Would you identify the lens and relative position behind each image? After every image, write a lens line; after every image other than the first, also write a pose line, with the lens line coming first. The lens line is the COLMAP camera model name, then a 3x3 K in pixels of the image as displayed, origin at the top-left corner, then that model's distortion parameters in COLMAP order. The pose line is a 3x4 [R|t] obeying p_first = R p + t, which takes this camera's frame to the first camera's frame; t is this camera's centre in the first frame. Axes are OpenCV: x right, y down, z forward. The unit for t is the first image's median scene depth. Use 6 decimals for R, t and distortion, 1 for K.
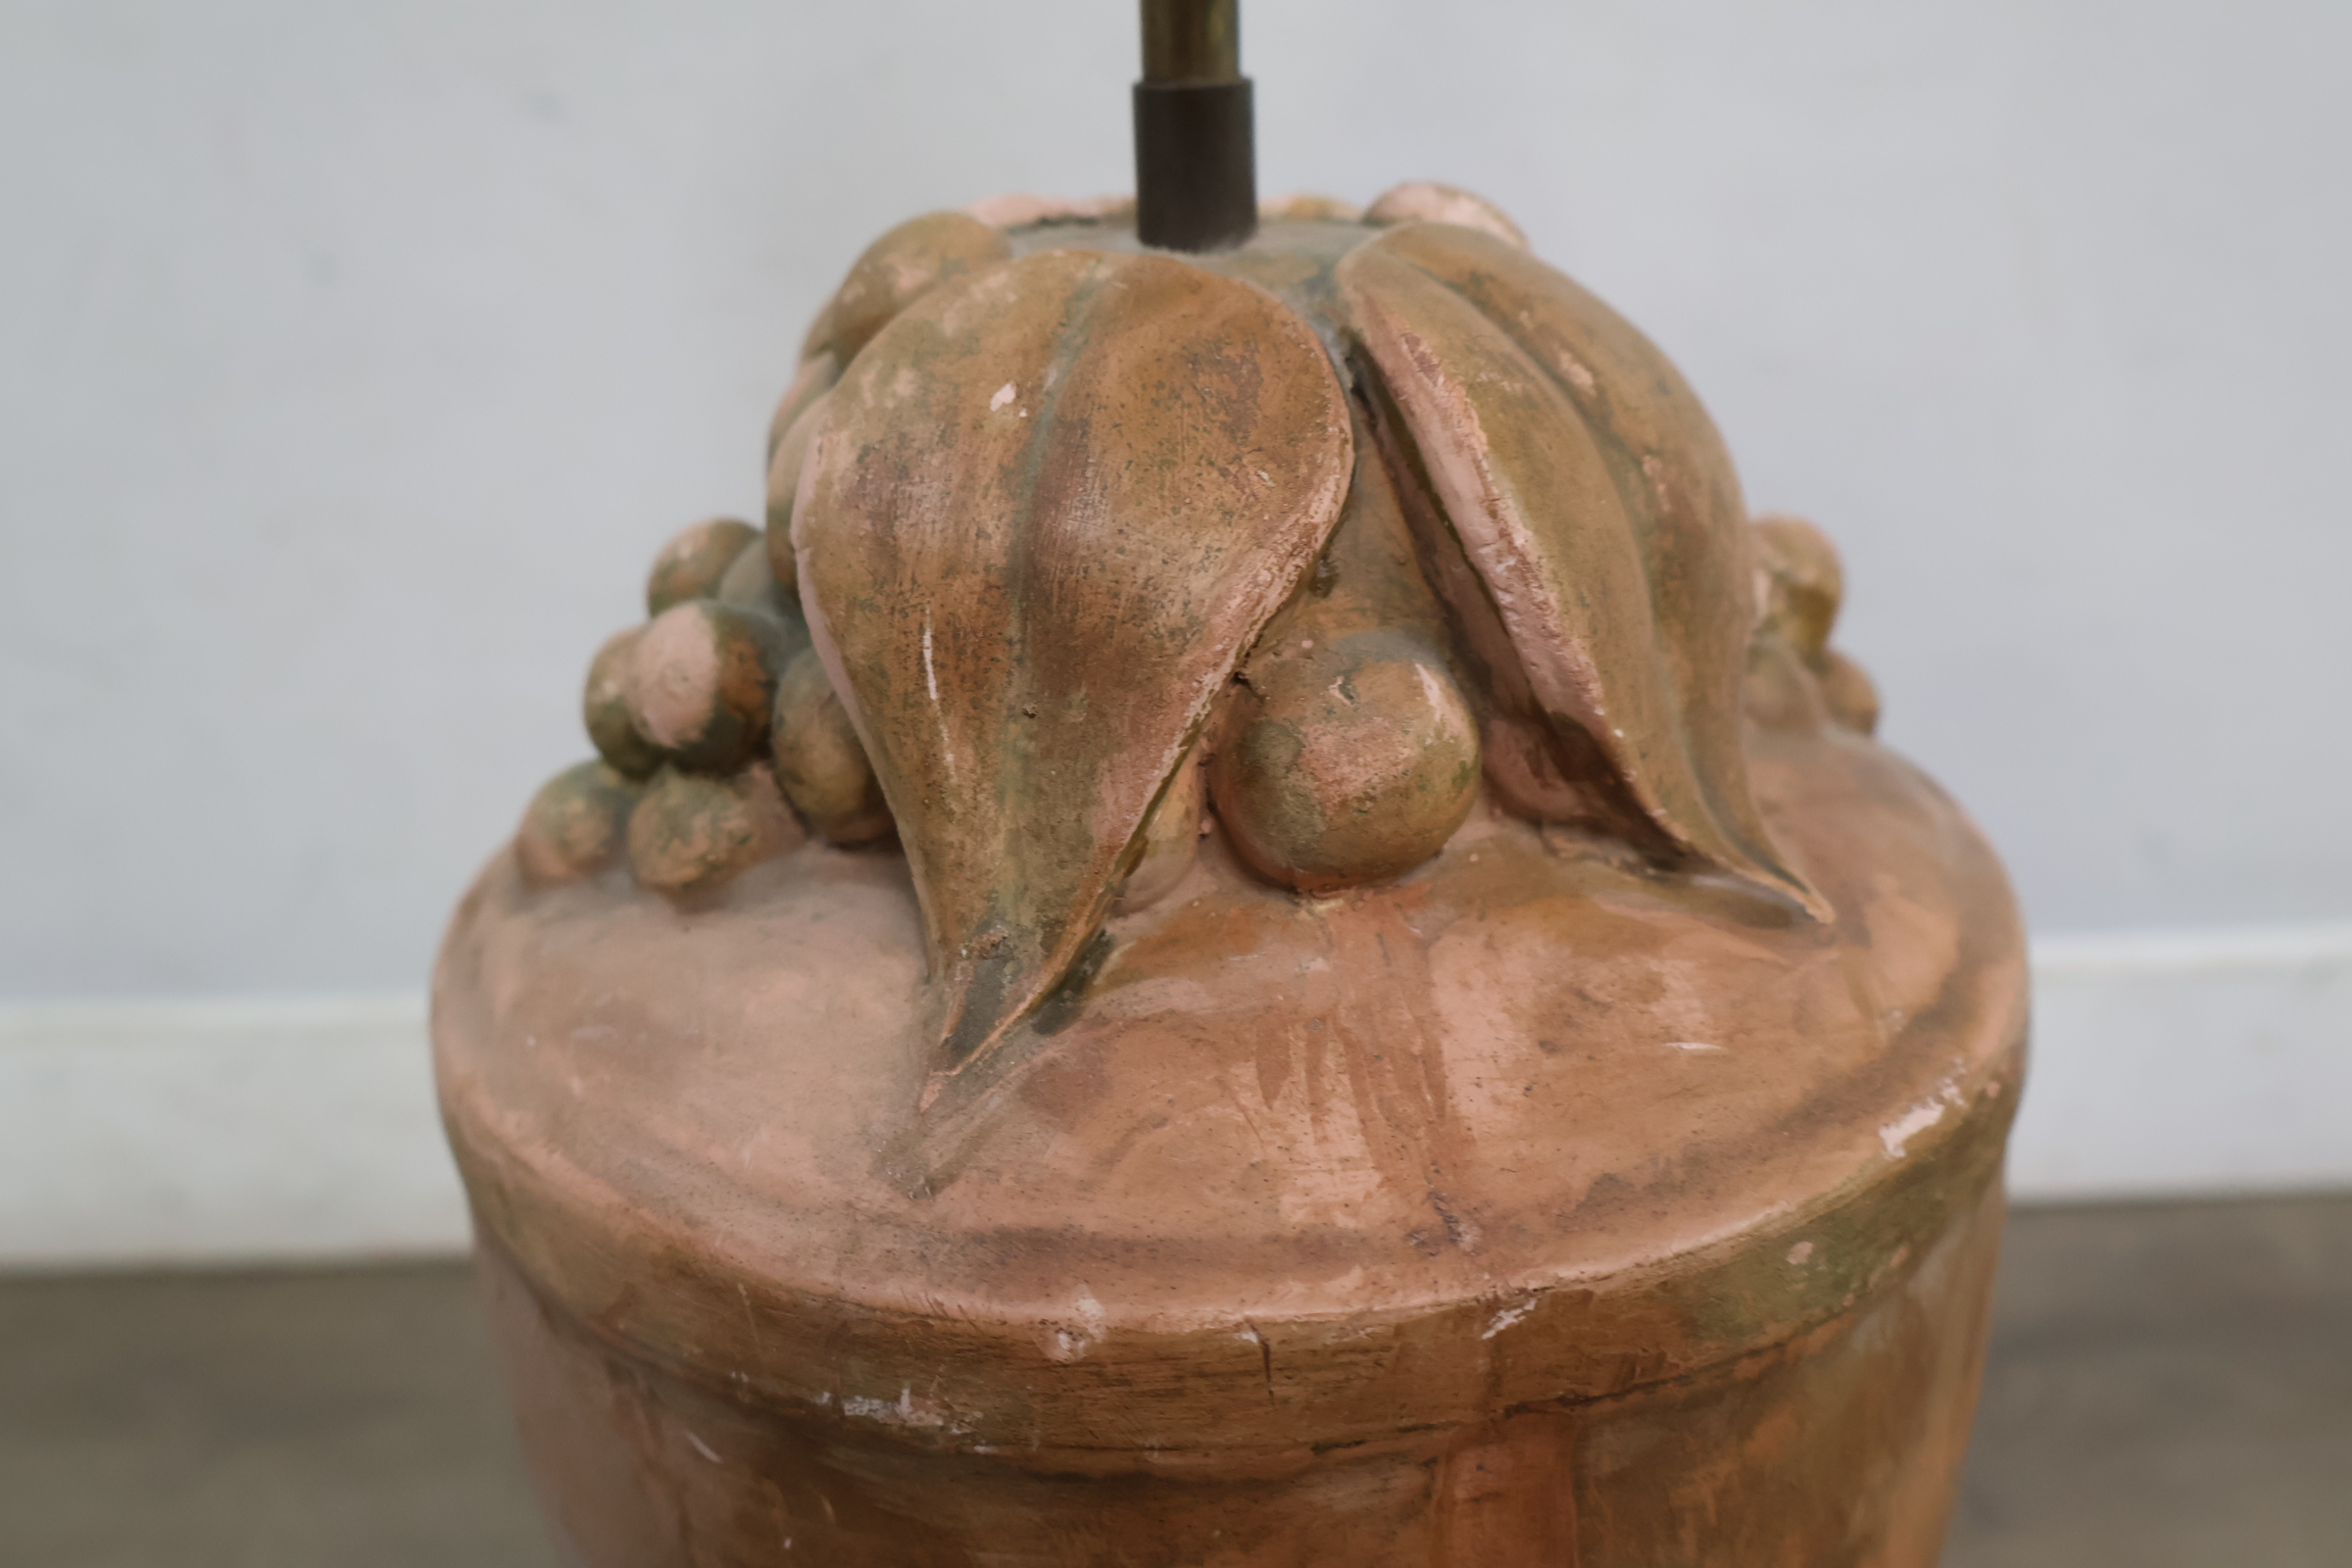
lens RADIAL K [[2190.0, 0, 1173.9], [0, 2190.0, 780.9], [0, 0, 1]] dist [0.015184, 0.000000]
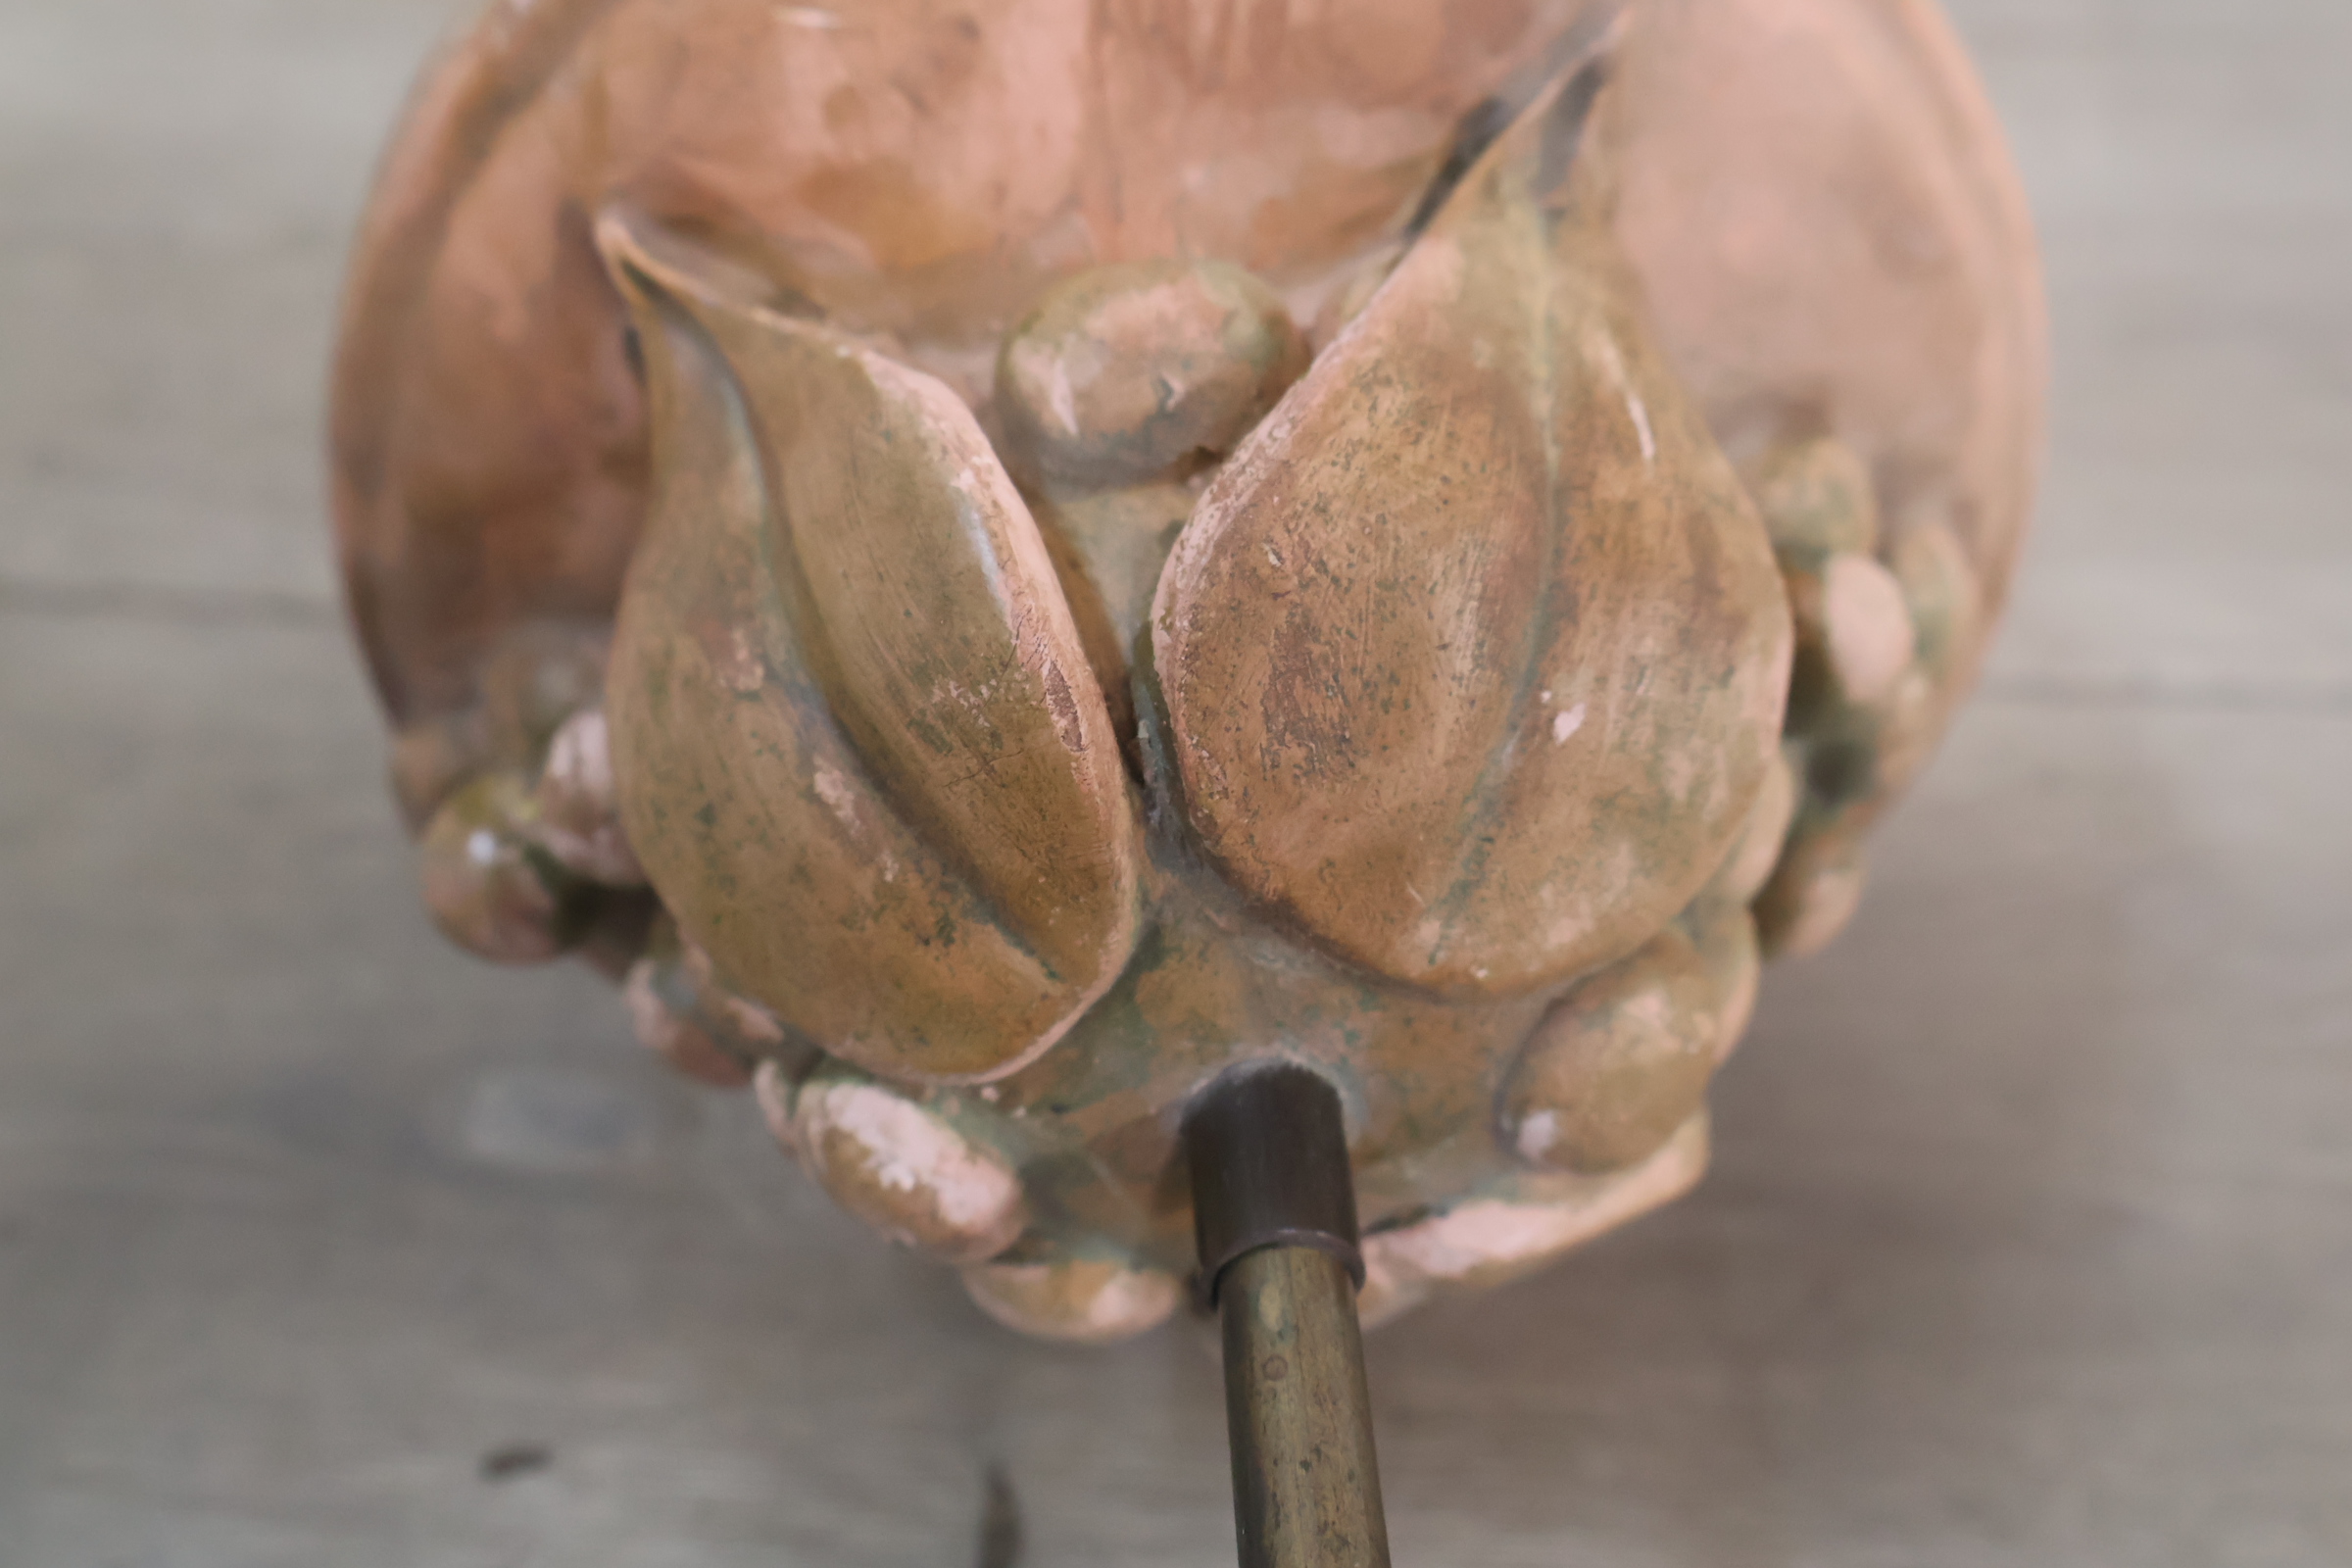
lens RADIAL K [[2221.5, 0, 1168.0], [0, 2221.5, 781.7], [0, 0, 1]] dist [0.012194, 0.000000]
pose [[-0.991718, -0.077092, -0.102720, 0.159165], [0.020064, -0.882986, 0.468971, -0.603155], [-0.126854, 0.463026, 0.877220, 0.304392]]
